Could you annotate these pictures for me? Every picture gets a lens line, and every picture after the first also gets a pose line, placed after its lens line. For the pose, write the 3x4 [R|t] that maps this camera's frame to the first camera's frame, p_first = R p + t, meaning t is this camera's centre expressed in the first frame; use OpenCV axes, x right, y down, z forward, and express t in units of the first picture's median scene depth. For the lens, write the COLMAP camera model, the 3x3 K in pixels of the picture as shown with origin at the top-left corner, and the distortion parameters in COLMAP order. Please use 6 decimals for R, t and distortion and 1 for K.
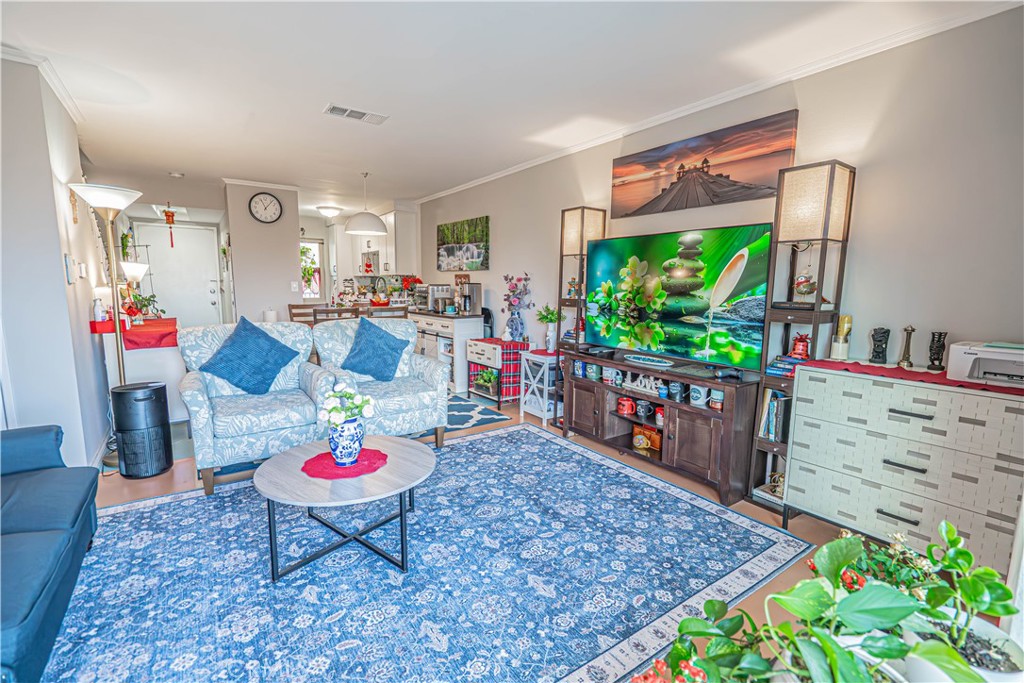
lens RADIAL K [[461.5, 0, 514.9], [0, 461.5, 347.0], [0, 0, 1]] dist [-0.000145, 0.000946]
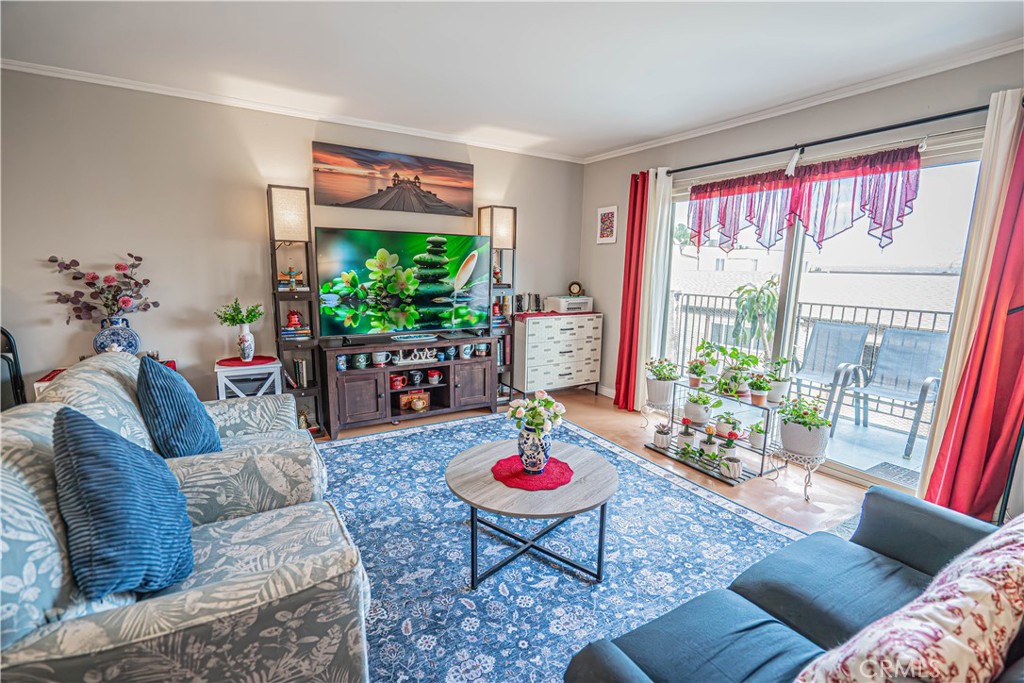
lens RADIAL K [[461.5, 0, 514.9], [0, 461.5, 347.0], [0, 0, 1]] dist [-0.000145, 0.000946]
pose [[0.060138, -0.187479, 0.980426, -0.905330], [0.118470, 0.976602, 0.179481, -0.134765], [-0.991135, 0.105358, 0.080941, 0.653919]]
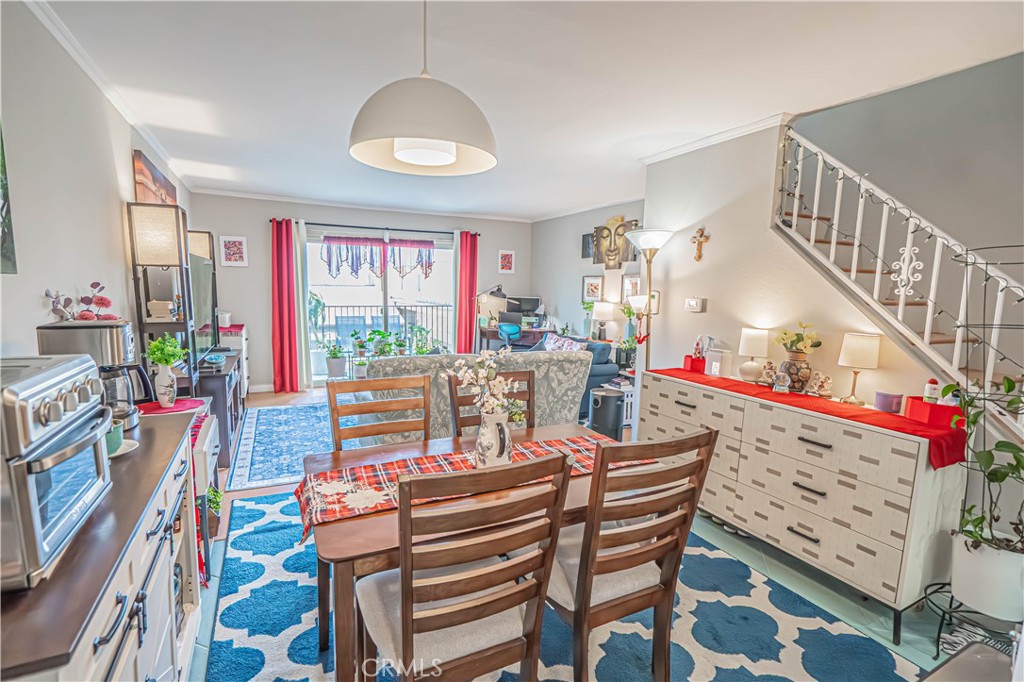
lens RADIAL K [[475.8, 0, 514.1], [0, 475.8, 347.0], [0, 0, 1]] dist [0.000458, 0.000377]
pose [[-0.989145, -0.050766, 0.137894, -0.693784], [-0.013402, 0.965681, 0.259384, -0.349559], [-0.146329, 0.254720, -0.955879, 2.132513]]
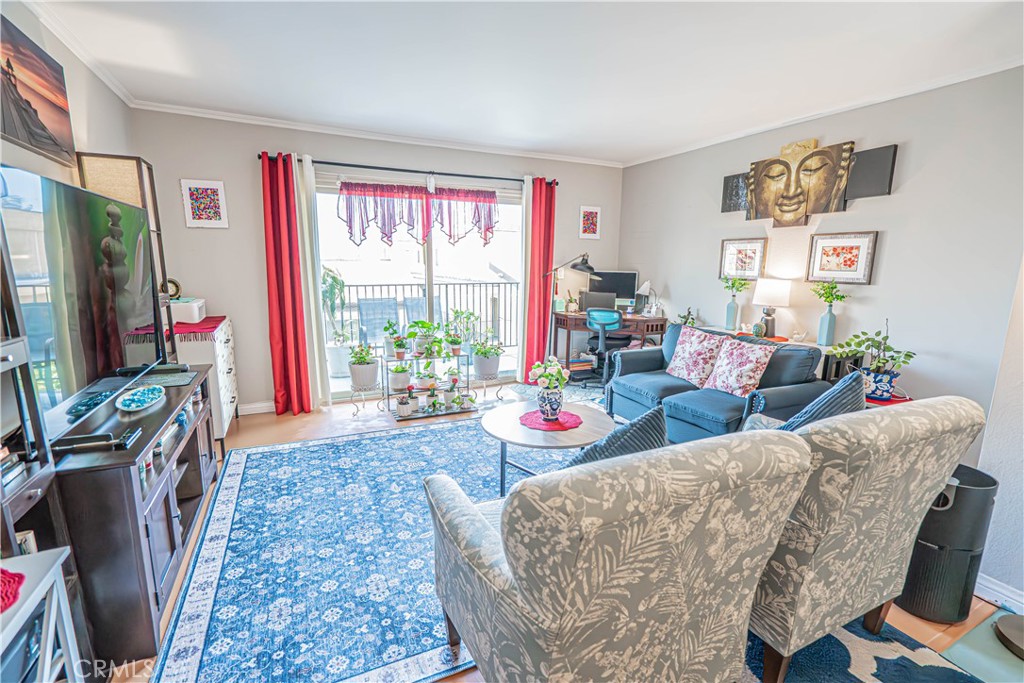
lens RADIAL K [[461.5, 0, 514.9], [0, 461.5, 347.0], [0, 0, 1]] dist [-0.000145, 0.000946]
pose [[-0.986798, -0.053323, 0.152927, -0.318414], [-0.002342, 0.948846, 0.315731, -0.243717], [-0.161940, 0.311204, -0.936444, 1.515433]]
